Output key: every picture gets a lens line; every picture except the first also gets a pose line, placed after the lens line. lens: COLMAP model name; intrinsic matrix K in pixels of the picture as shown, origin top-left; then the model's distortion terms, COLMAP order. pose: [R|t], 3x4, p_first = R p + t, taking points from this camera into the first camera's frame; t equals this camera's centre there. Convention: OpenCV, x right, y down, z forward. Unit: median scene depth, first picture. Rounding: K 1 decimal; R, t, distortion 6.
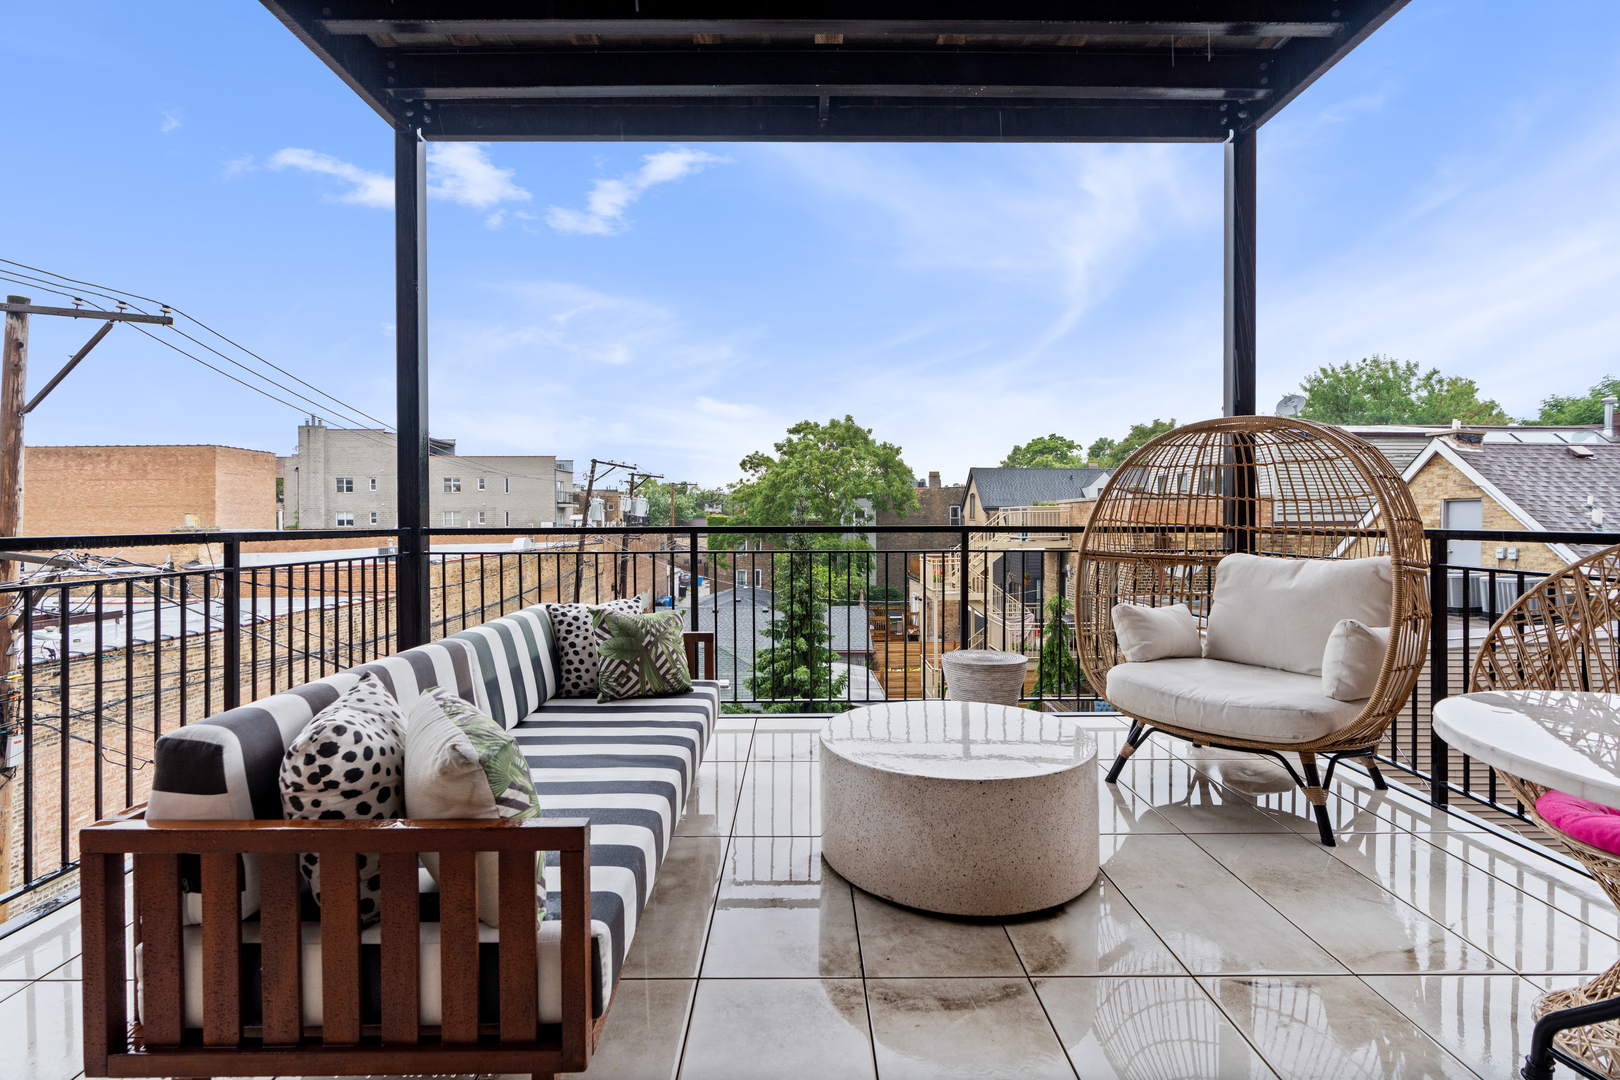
lens RADIAL K [[742.9, 0, 805.3], [0, 742.9, 530.5], [0, 0, 1]] dist [-0.003873, 0.002186]
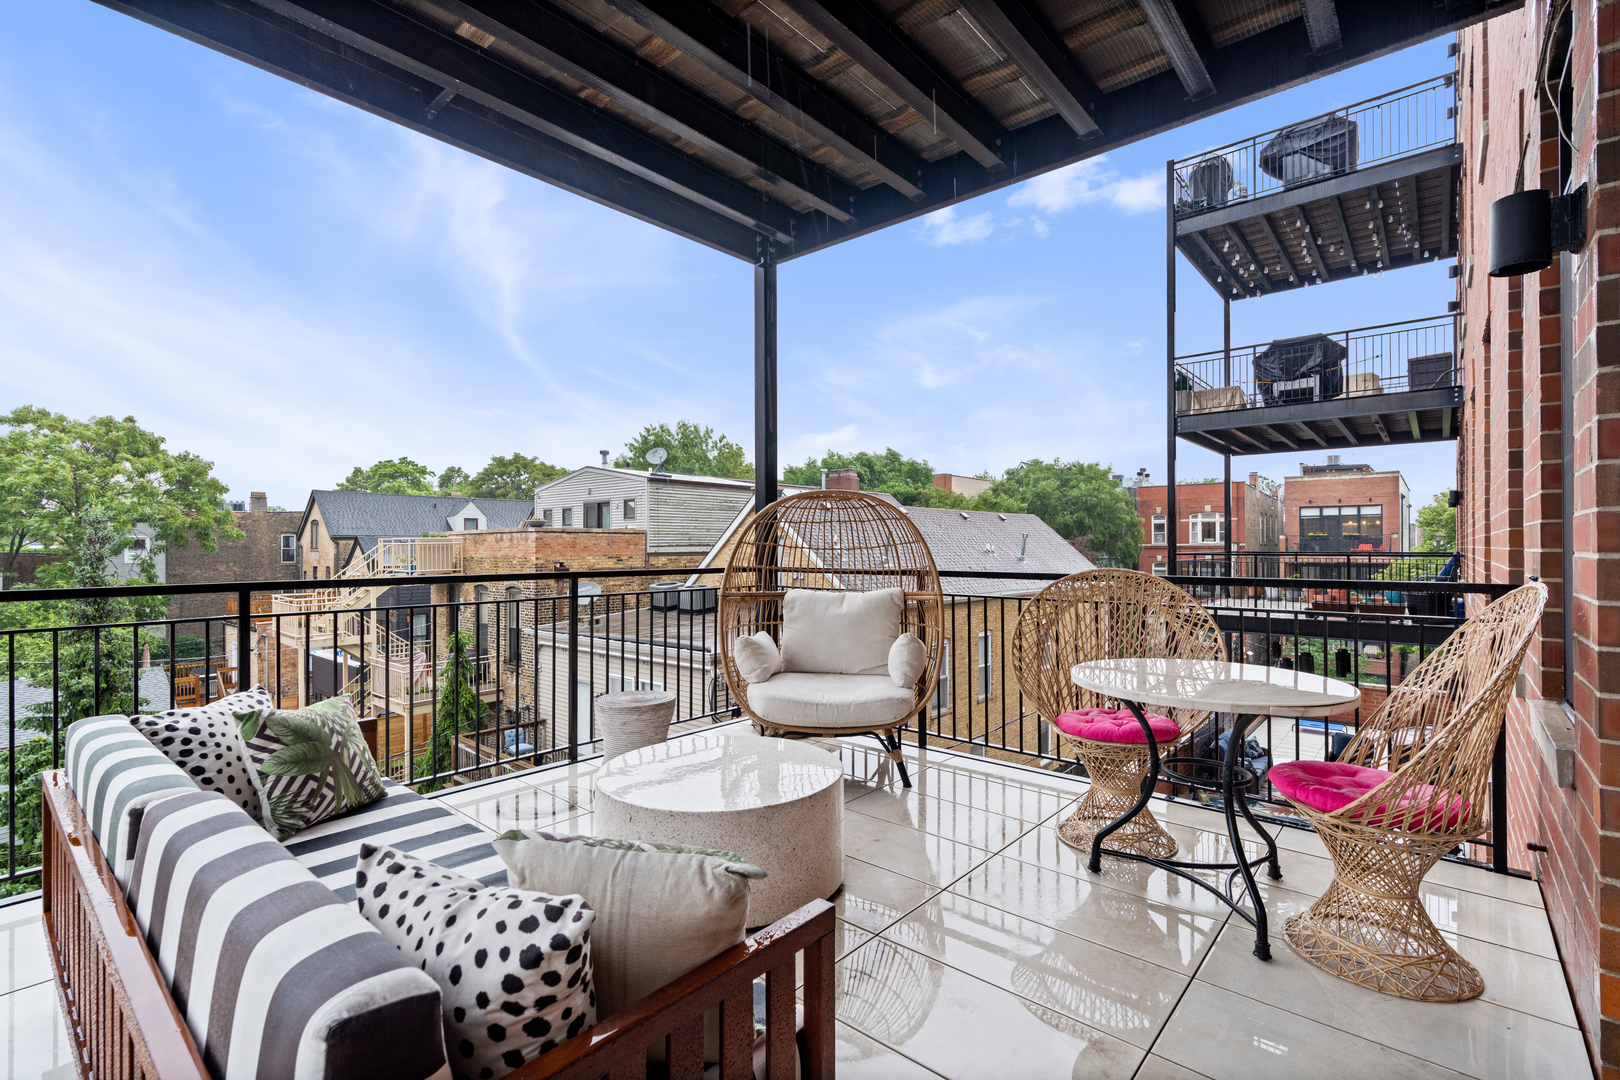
lens RADIAL K [[742.9, 0, 800.6], [0, 742.9, 544.4], [0, 0, 1]] dist [-0.003873, 0.002186]
pose [[0.664627, 0.001472, 0.747174, -0.426965], [0.012566, 0.999835, -0.013148, -0.033306], [-0.747070, 0.018127, 0.664498, 0.133223]]
